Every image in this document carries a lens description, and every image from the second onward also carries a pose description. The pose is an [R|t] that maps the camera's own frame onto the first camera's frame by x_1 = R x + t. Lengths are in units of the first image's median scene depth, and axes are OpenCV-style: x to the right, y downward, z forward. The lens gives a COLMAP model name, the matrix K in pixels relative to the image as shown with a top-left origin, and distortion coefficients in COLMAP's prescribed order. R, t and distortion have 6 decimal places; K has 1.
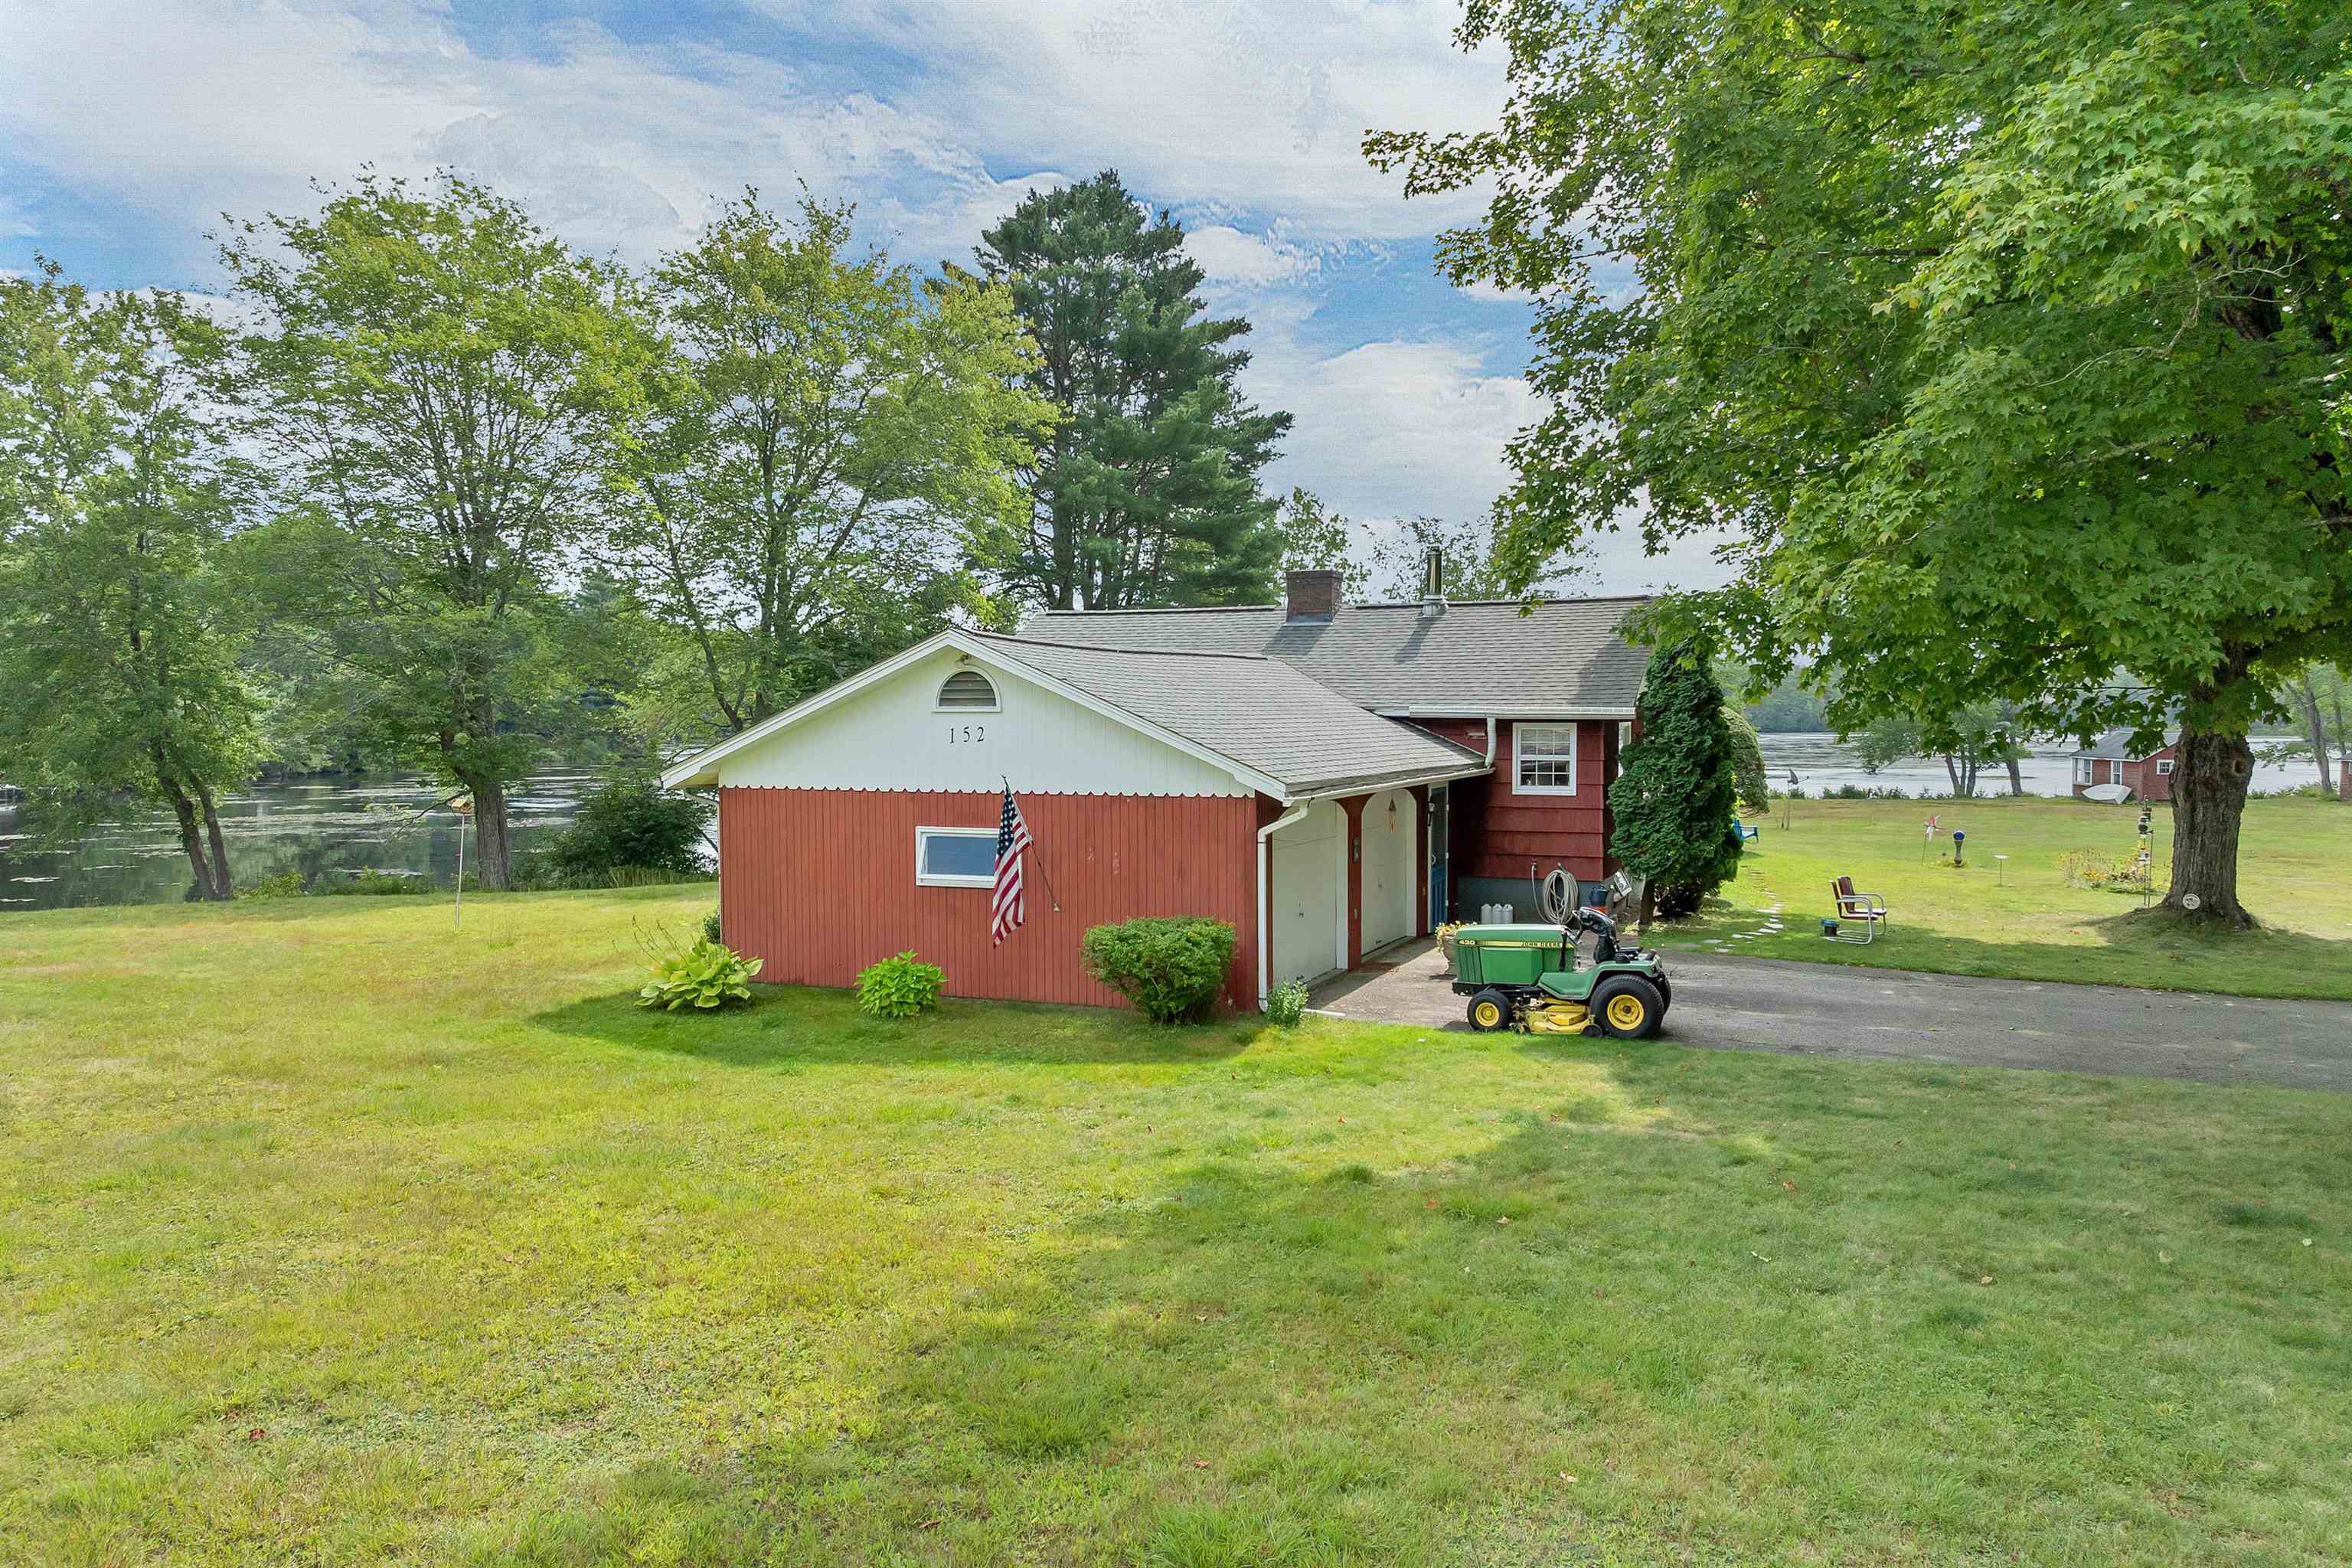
lens RADIAL K [[1668.1, 0, 1179.6], [0, 1668.1, 830.5], [0, 0, 1]] dist [-0.052323, 0.028794]
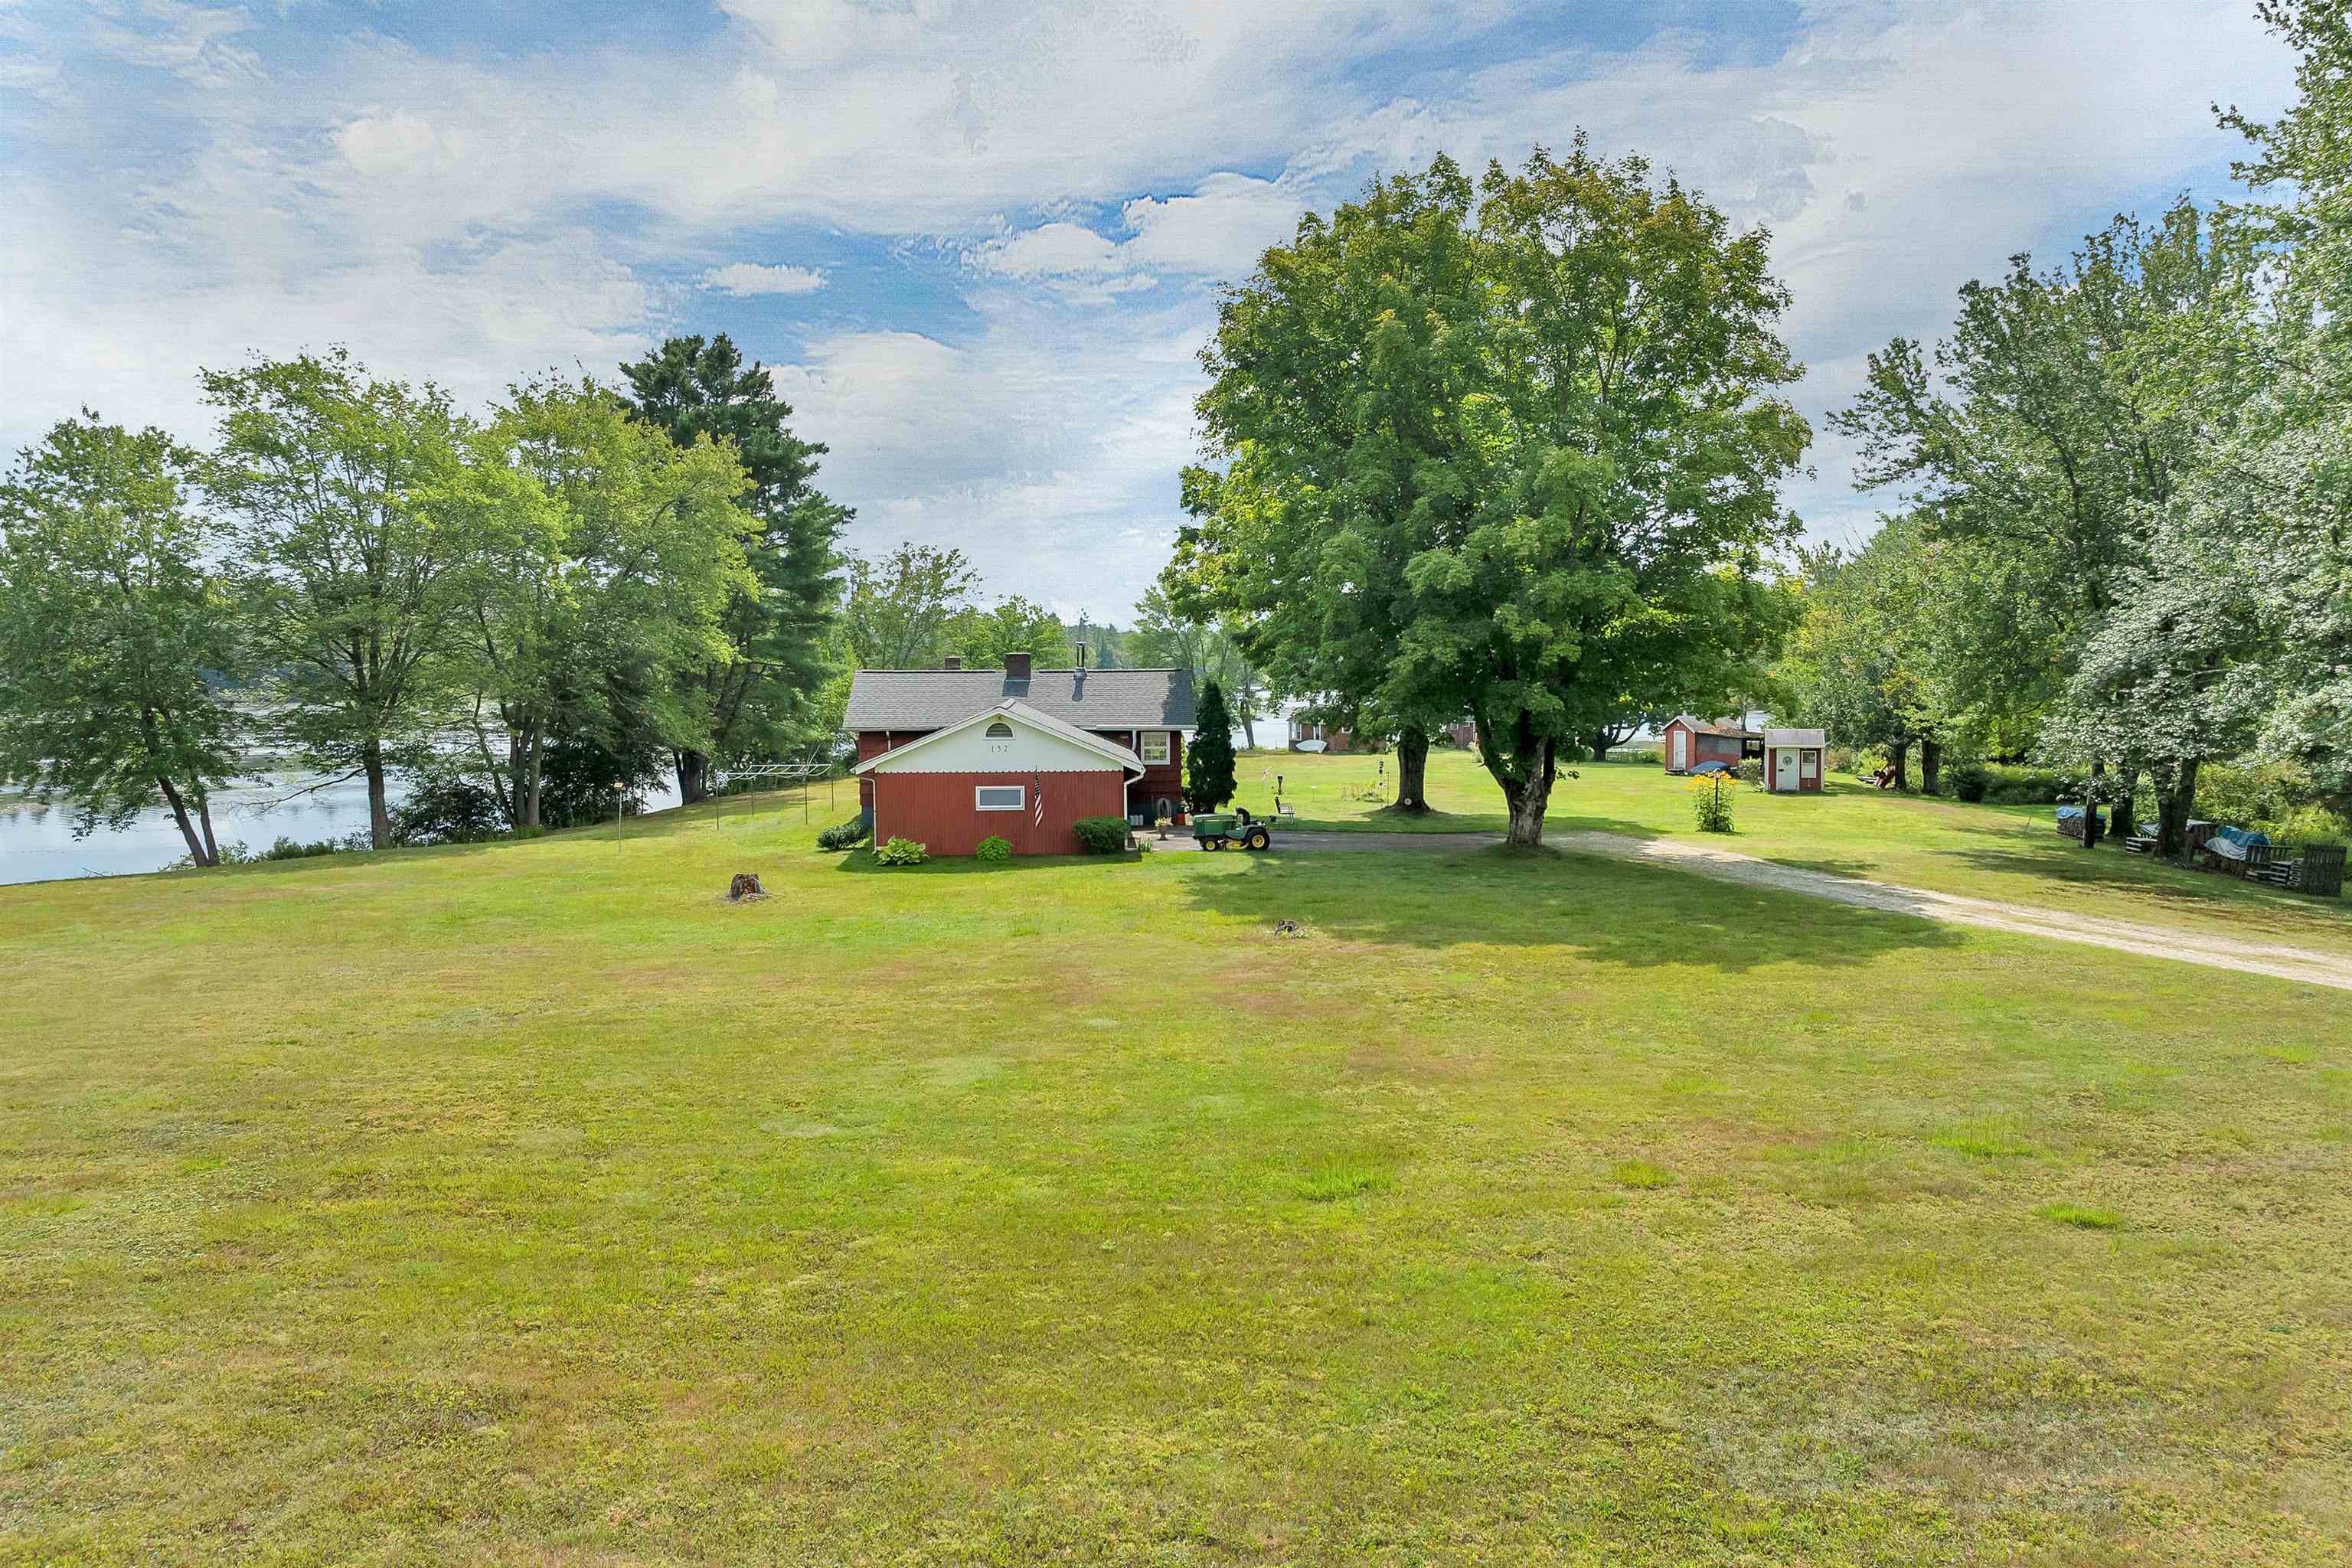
lens RADIAL K [[1668.1, 0, 1179.6], [0, 1668.1, 830.5], [0, 0, 1]] dist [-0.052323, 0.028794]
pose [[0.894159, -0.043661, 0.445616, -0.652679], [0.031506, 0.998903, 0.034653, -0.008598], [-0.446640, -0.016946, 0.894553, -0.876407]]
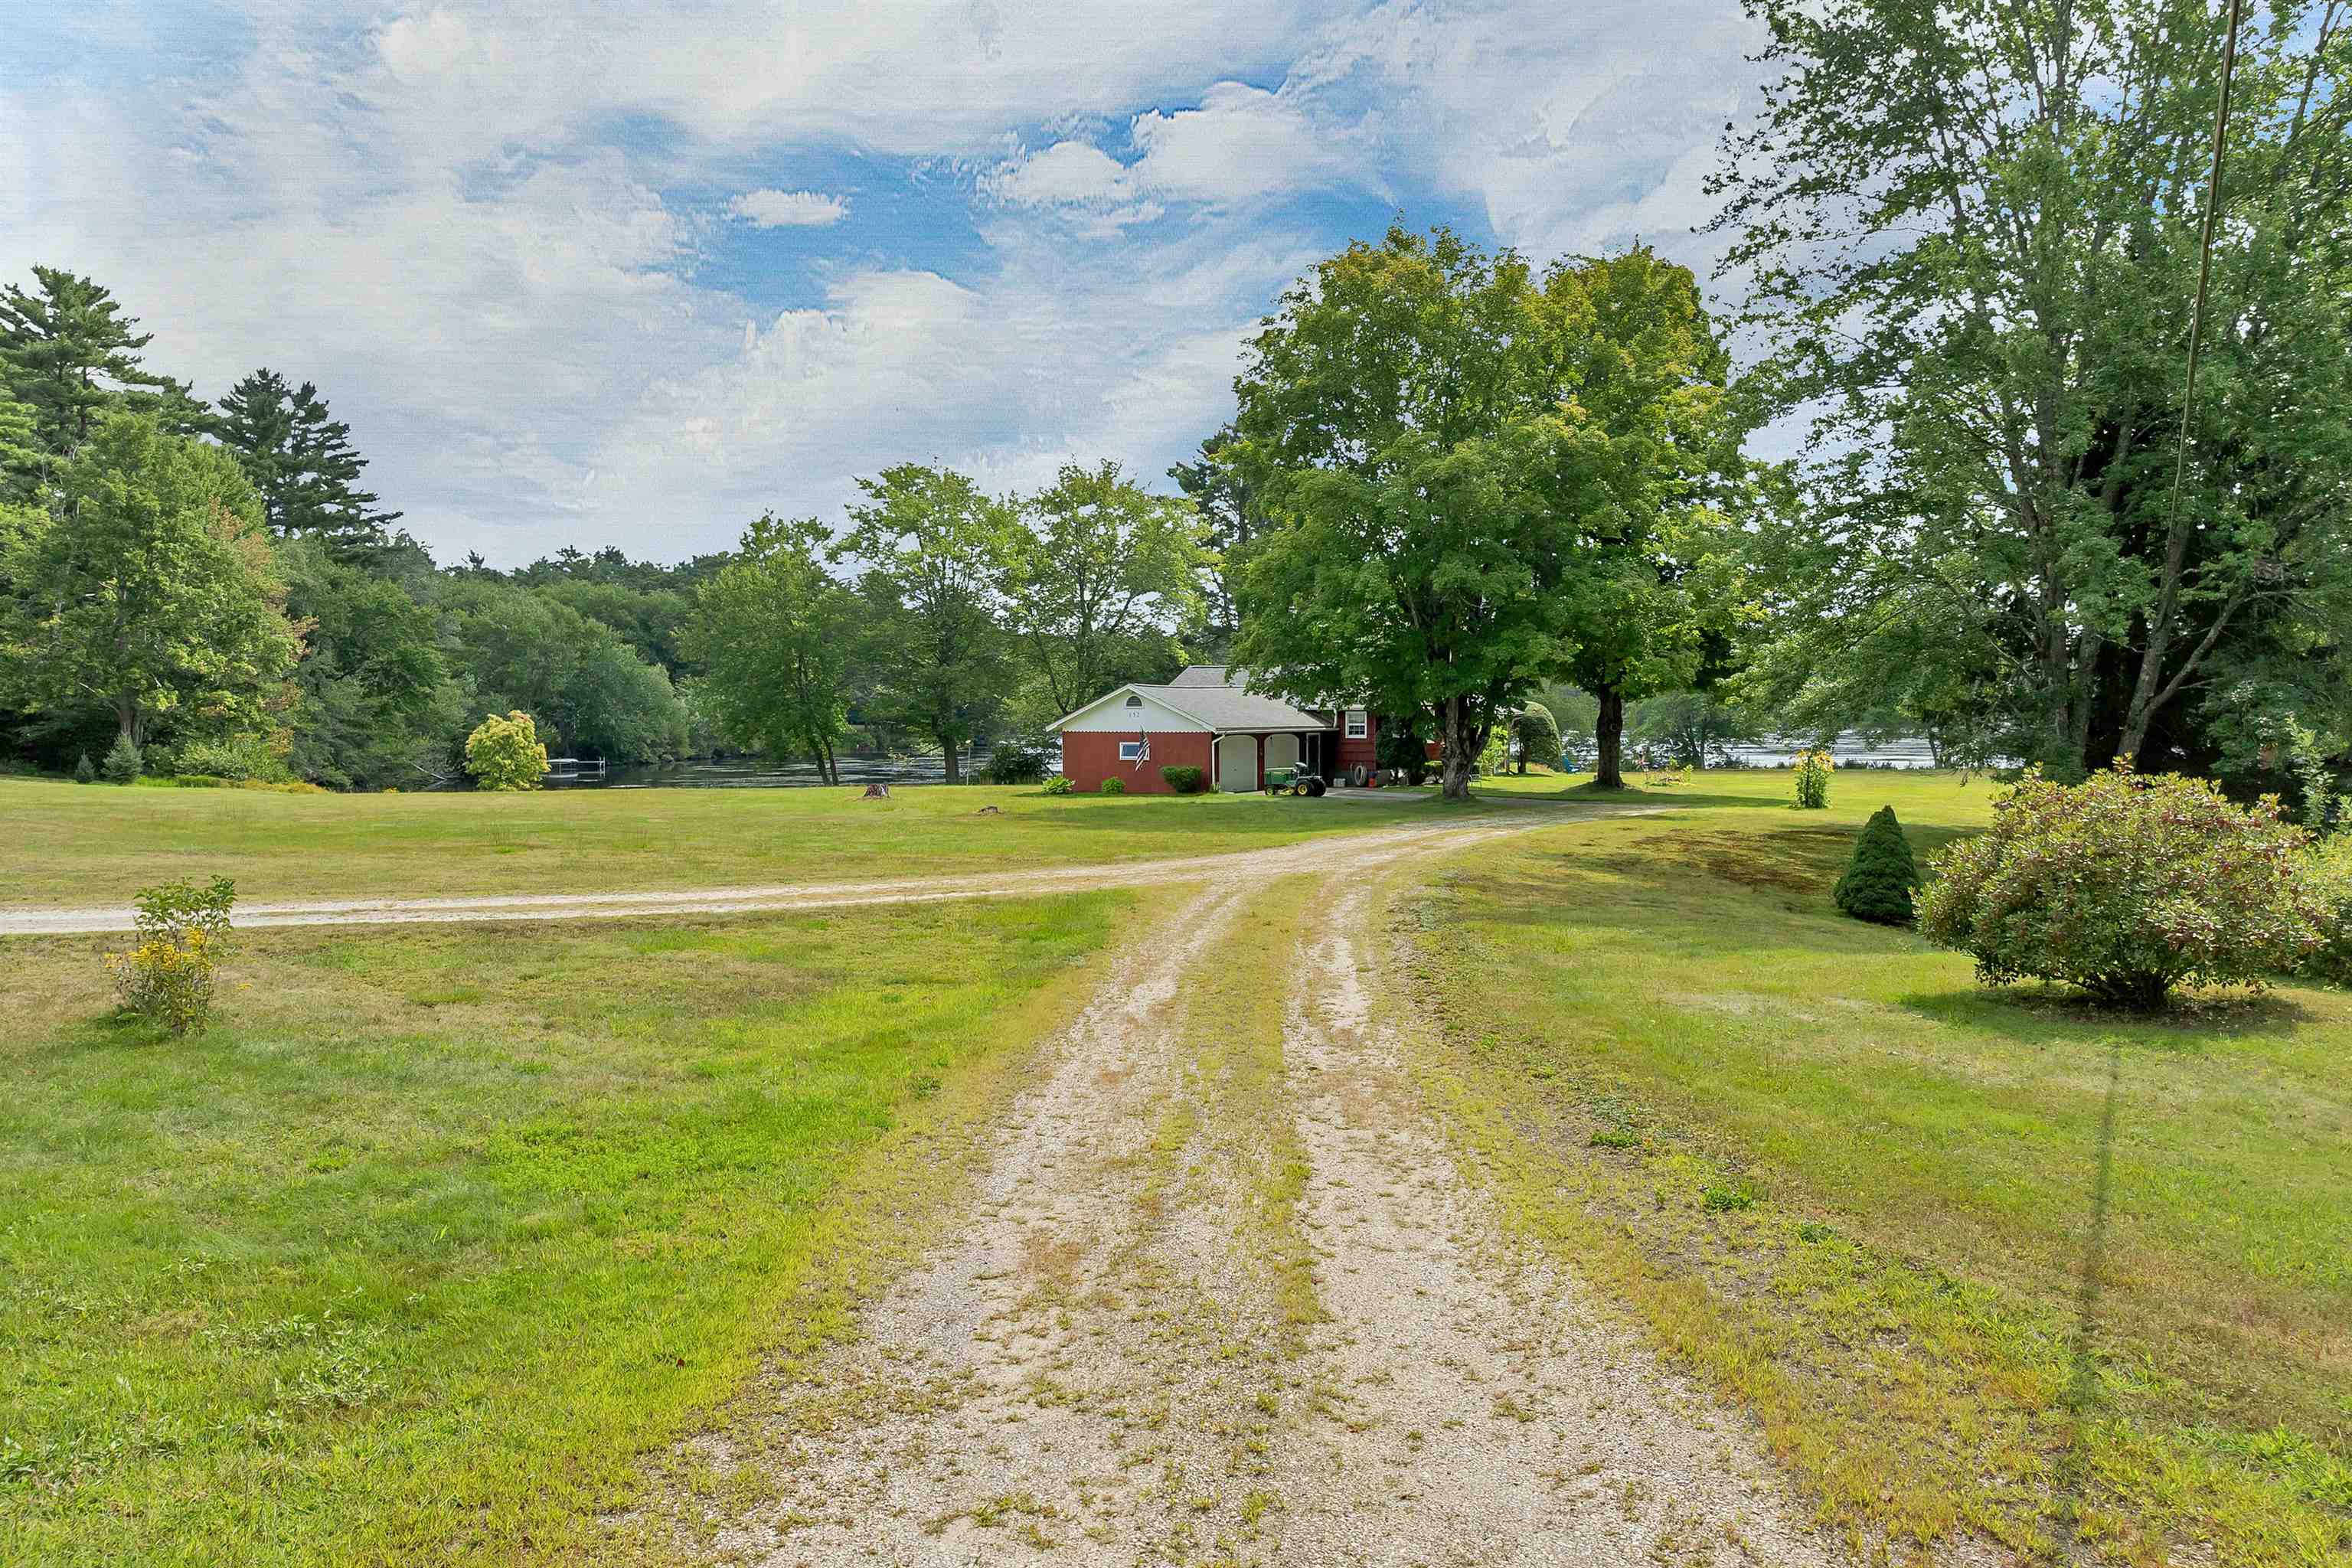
lens RADIAL K [[1683.6, 0, 1176.0], [0, 1683.6, 784.0], [0, 0, 1]] dist [-0.044115, -0.001081]
pose [[0.982048, 0.004929, -0.188569, 0.392126], [-0.009793, 0.999643, -0.024872, 0.108761], [0.188379, 0.026272, 0.981745, -1.523365]]
